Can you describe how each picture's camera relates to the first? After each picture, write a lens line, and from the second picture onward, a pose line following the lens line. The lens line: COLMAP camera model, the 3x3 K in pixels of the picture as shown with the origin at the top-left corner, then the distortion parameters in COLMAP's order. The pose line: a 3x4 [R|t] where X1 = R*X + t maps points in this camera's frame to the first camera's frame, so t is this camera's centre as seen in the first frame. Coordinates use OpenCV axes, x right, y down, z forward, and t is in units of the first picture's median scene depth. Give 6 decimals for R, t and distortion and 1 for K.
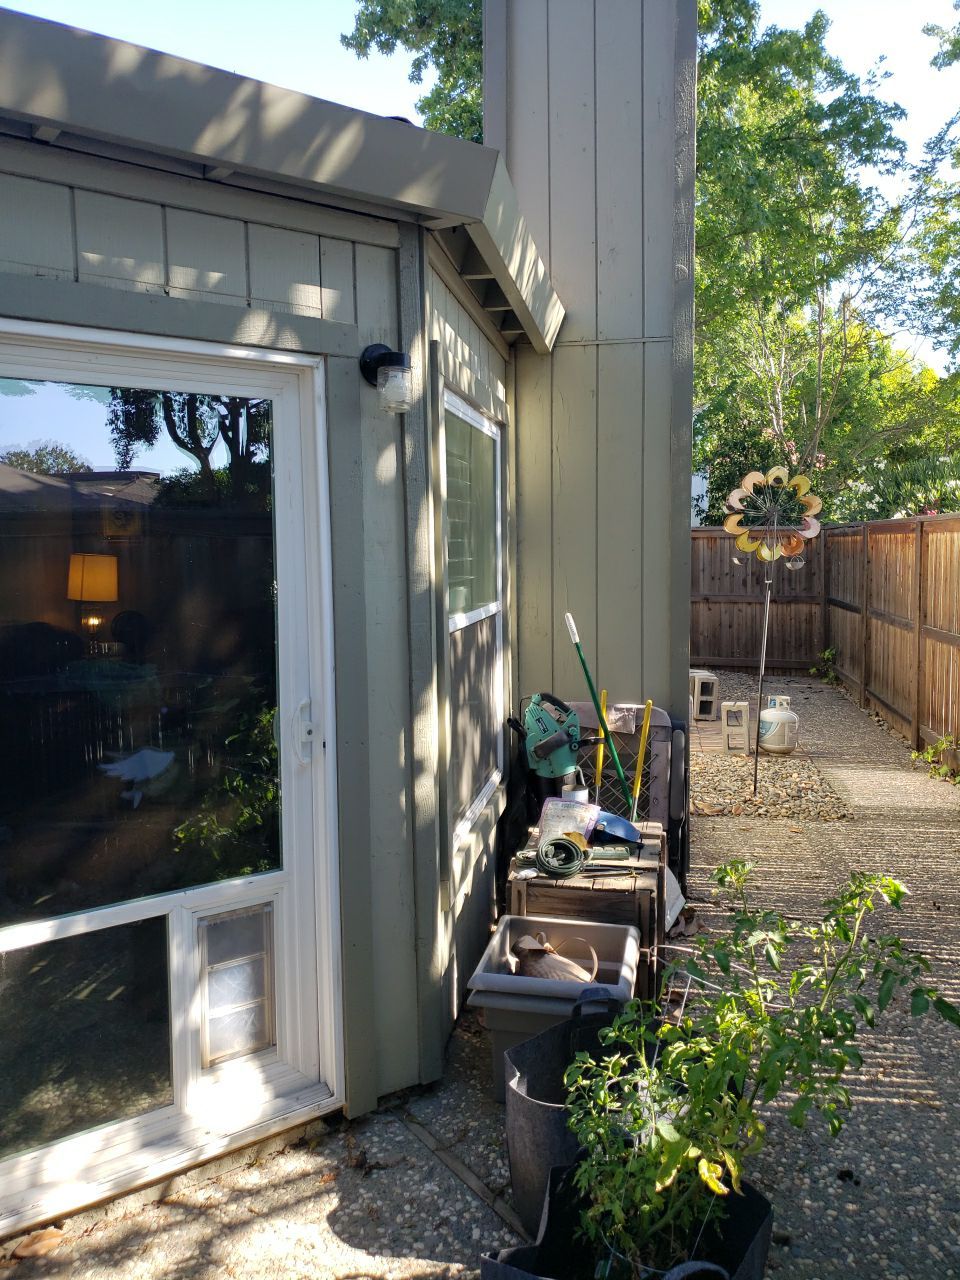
lens RADIAL K [[988.1, 0, 491.6], [0, 988.1, 639.5], [0, 0, 1]] dist [0.013741, -0.017105]
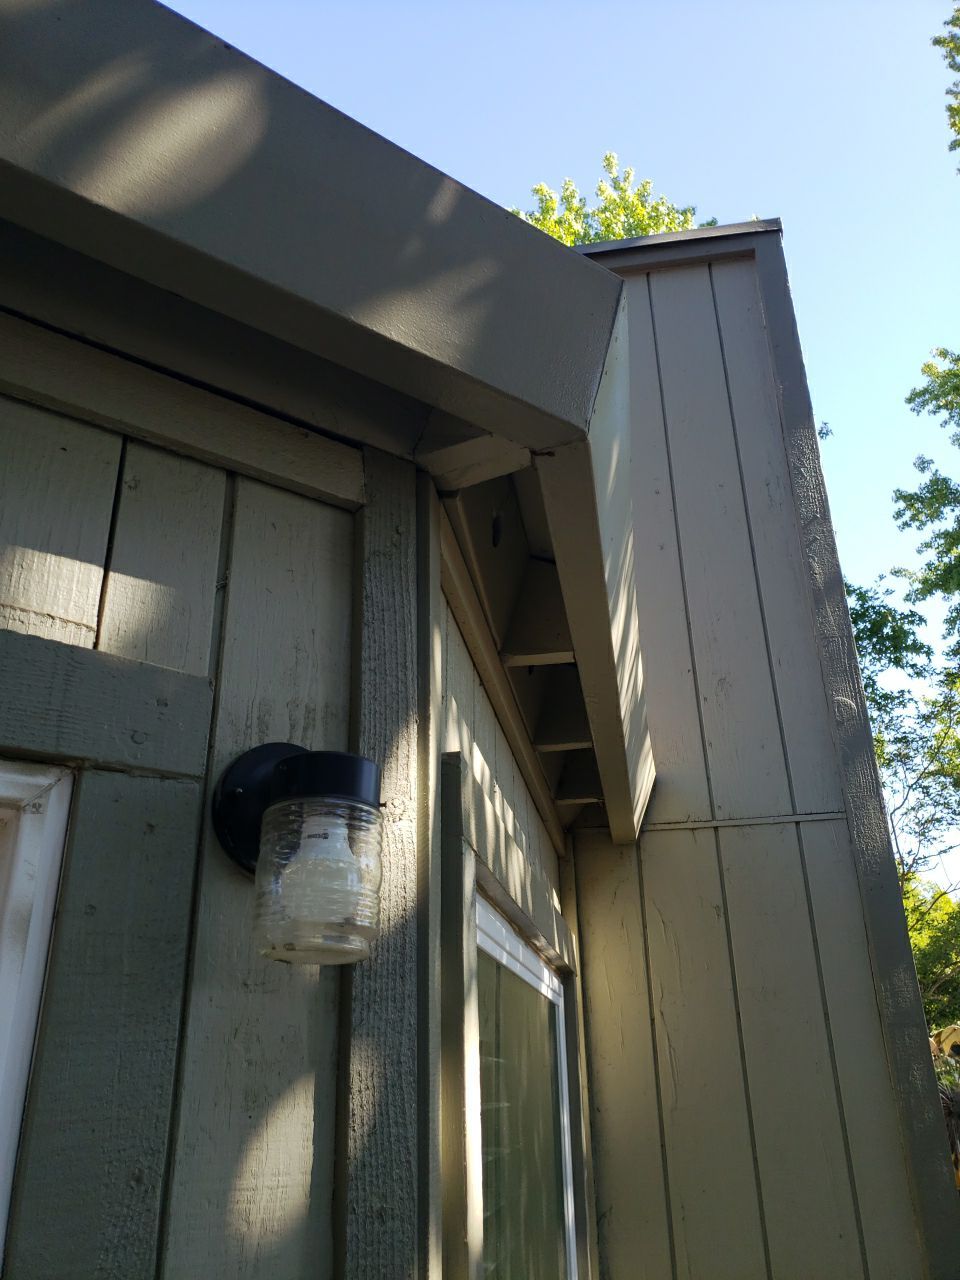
lens RADIAL K [[988.1, 0, 493.2], [0, 988.1, 636.2], [0, 0, 1]] dist [0.013741, -0.017105]
pose [[0.999877, -0.007441, 0.013775, -0.041622], [0.013336, 0.865714, -0.500361, -0.139541], [-0.008202, 0.500484, 0.865707, 0.582898]]
